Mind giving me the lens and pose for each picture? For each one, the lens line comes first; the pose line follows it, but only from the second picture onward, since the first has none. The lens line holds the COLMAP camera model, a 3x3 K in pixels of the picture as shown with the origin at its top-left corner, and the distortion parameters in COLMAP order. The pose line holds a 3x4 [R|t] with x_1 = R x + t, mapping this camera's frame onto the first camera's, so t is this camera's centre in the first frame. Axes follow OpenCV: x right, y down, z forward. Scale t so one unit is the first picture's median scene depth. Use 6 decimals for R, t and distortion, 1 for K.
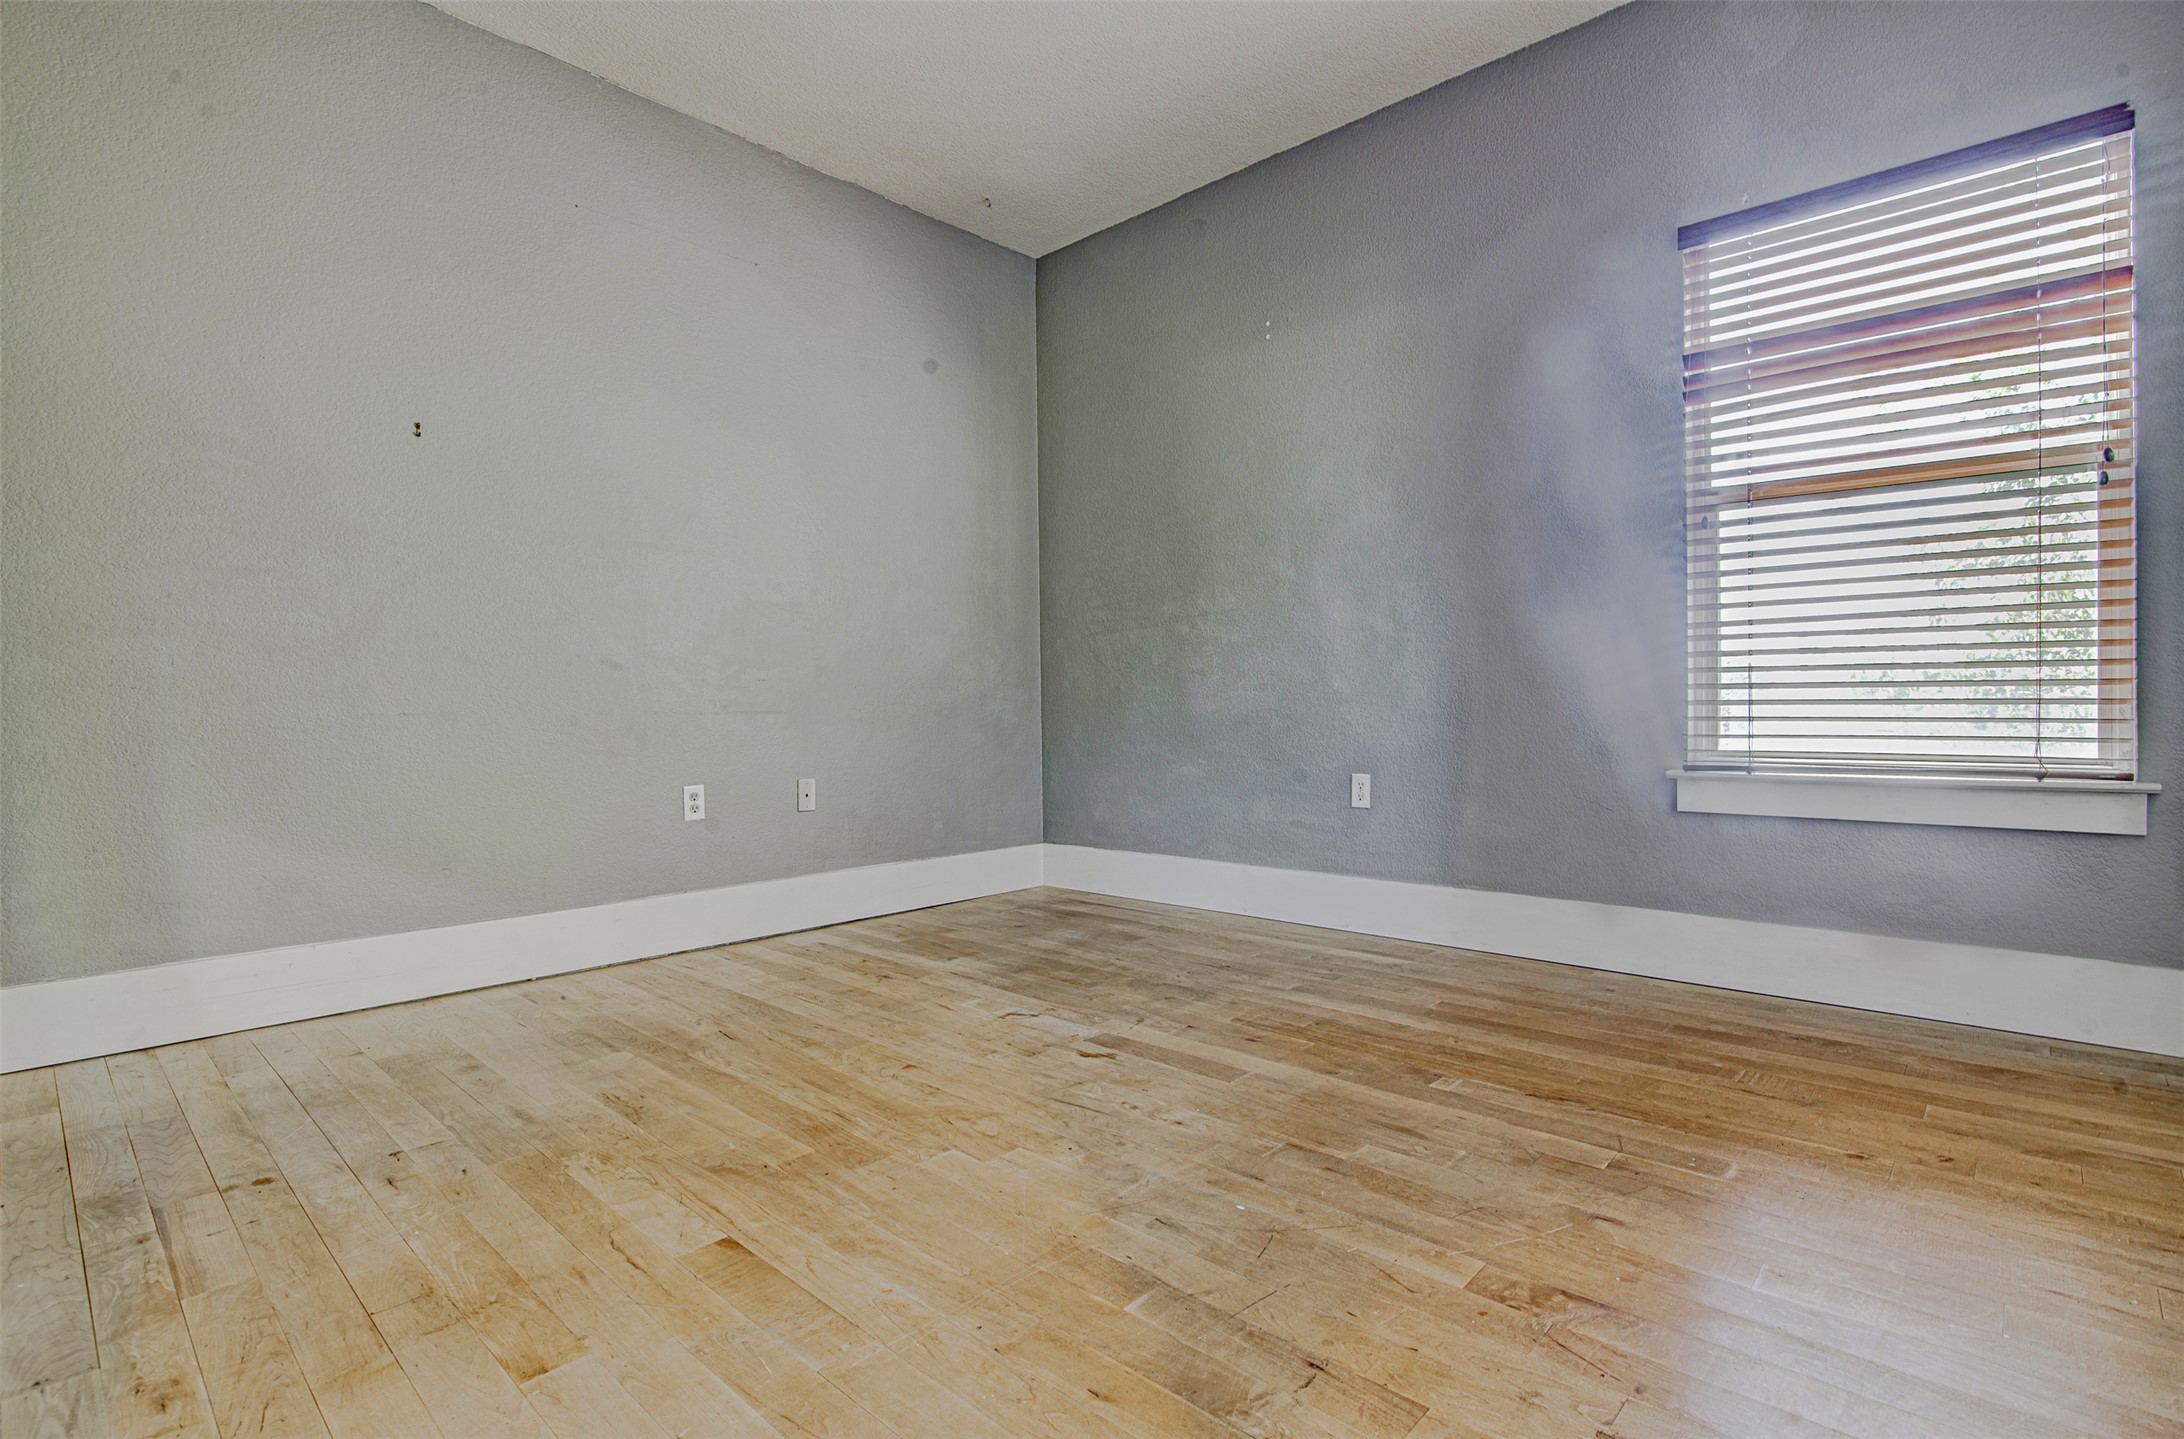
lens RADIAL K [[1057.6, 0, 1107.2], [0, 1057.6, 728.3], [0, 0, 1]] dist [-0.016577, -0.000670]
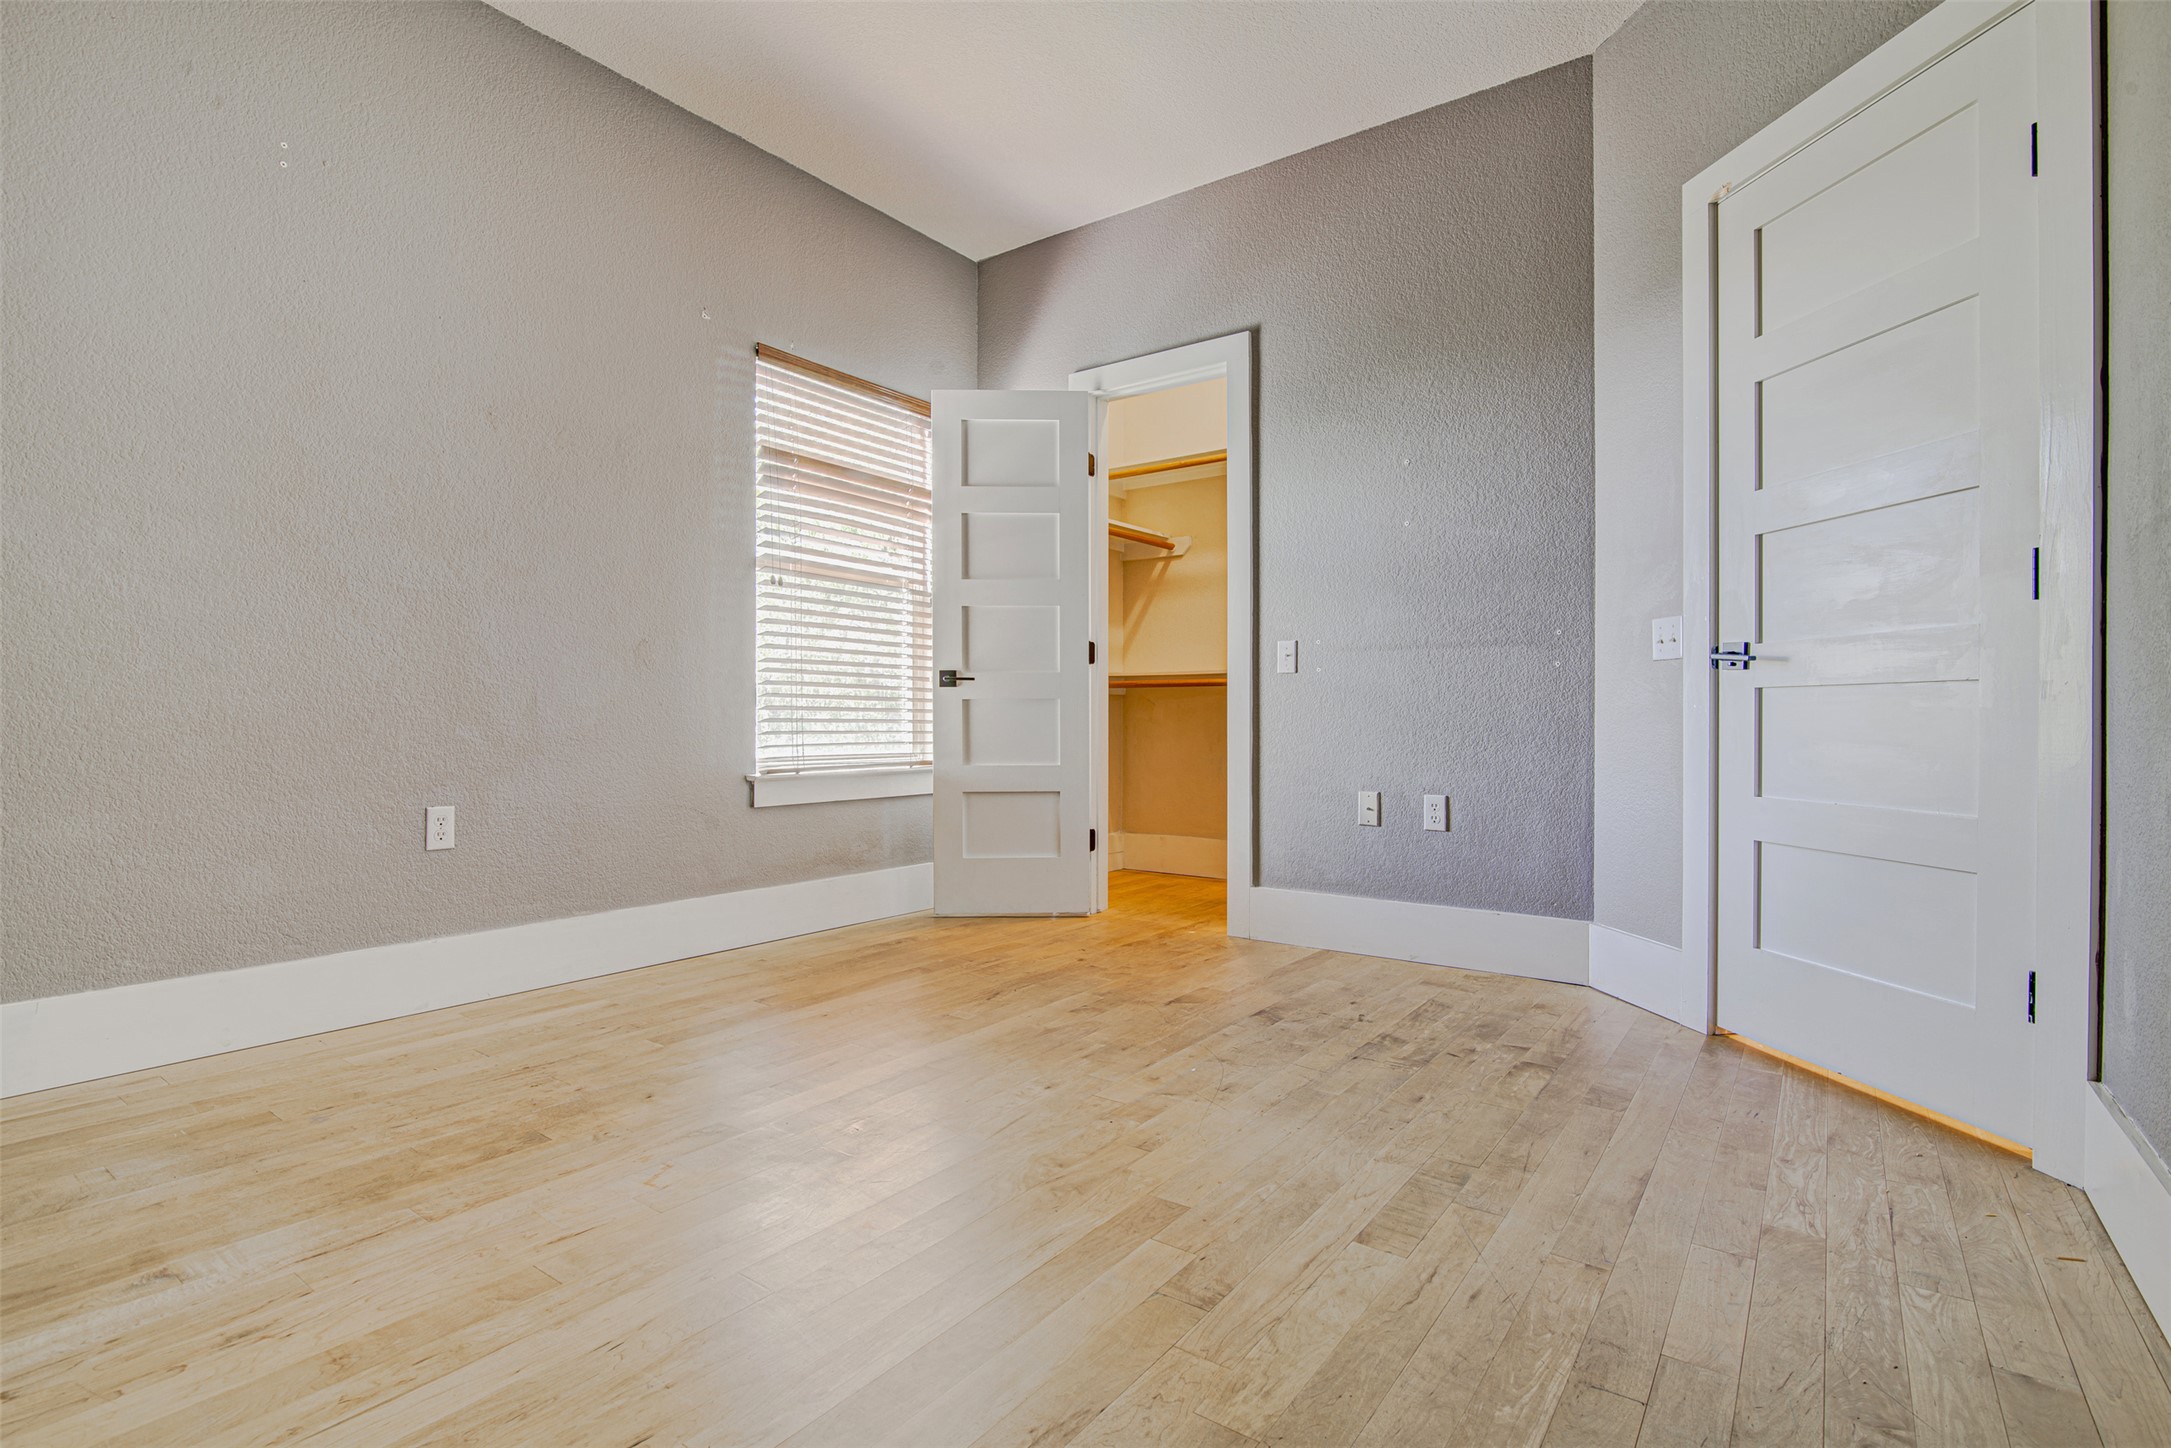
lens RADIAL K [[1051.3, 0, 1099.6], [0, 1051.3, 726.7], [0, 0, 1]] dist [-0.016577, -0.000670]
pose [[-0.142630, 0.002733, 0.989772, -0.880473], [0.018103, 0.999836, -0.000153, -0.010636], [-0.989610, 0.017896, -0.142656, 0.915149]]
